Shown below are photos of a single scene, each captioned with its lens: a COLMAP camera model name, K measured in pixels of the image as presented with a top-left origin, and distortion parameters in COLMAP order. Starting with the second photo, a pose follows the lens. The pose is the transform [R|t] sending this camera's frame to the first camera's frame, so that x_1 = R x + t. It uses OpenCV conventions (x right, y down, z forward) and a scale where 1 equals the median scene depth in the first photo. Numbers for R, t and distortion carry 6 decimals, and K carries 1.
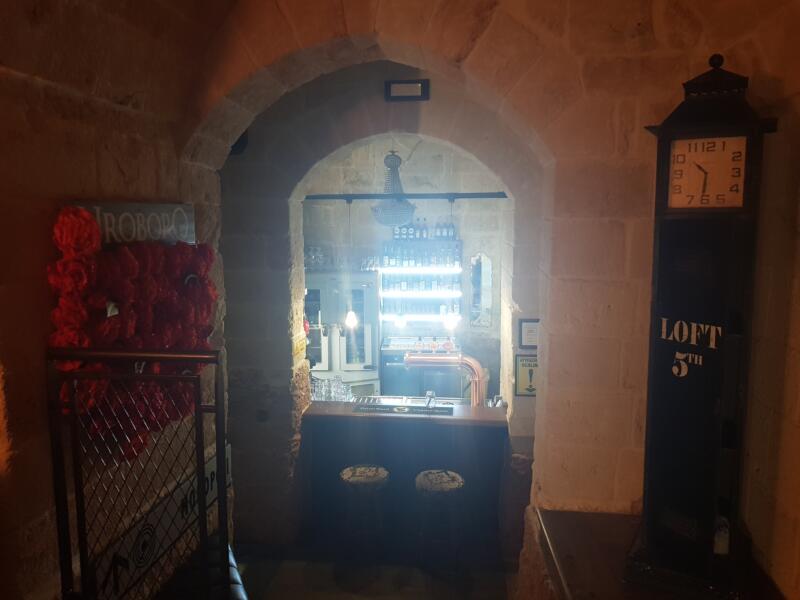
lens RADIAL K [[625.2, 0, 388.8], [0, 625.2, 294.3], [0, 0, 1]] dist [0.144805, -0.226307]
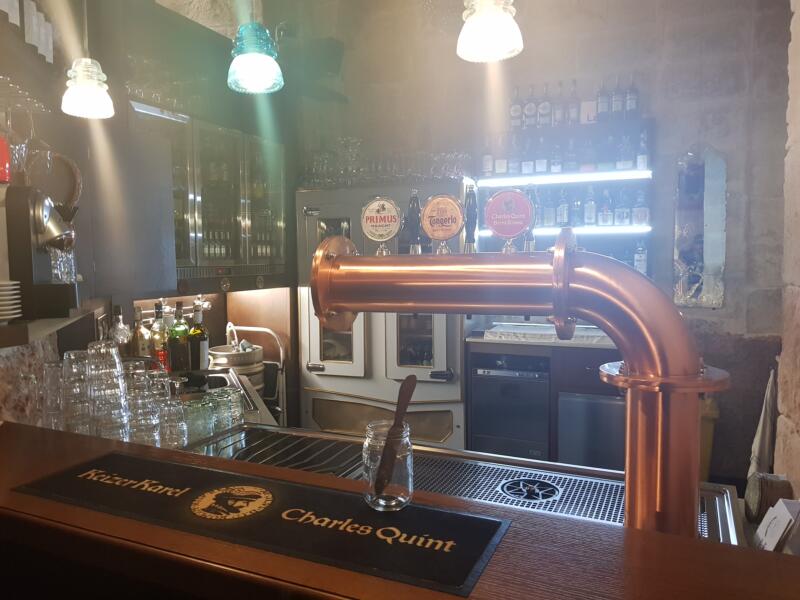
lens RADIAL K [[625.2, 0, 388.8], [0, 625.2, 294.3], [0, 0, 1]] dist [0.144805, -0.226307]
pose [[0.950223, 0.015298, -0.311194, 0.080931], [-0.033067, 0.998104, -0.051904, 0.079439], [0.309810, 0.059611, 0.948928, 0.514829]]
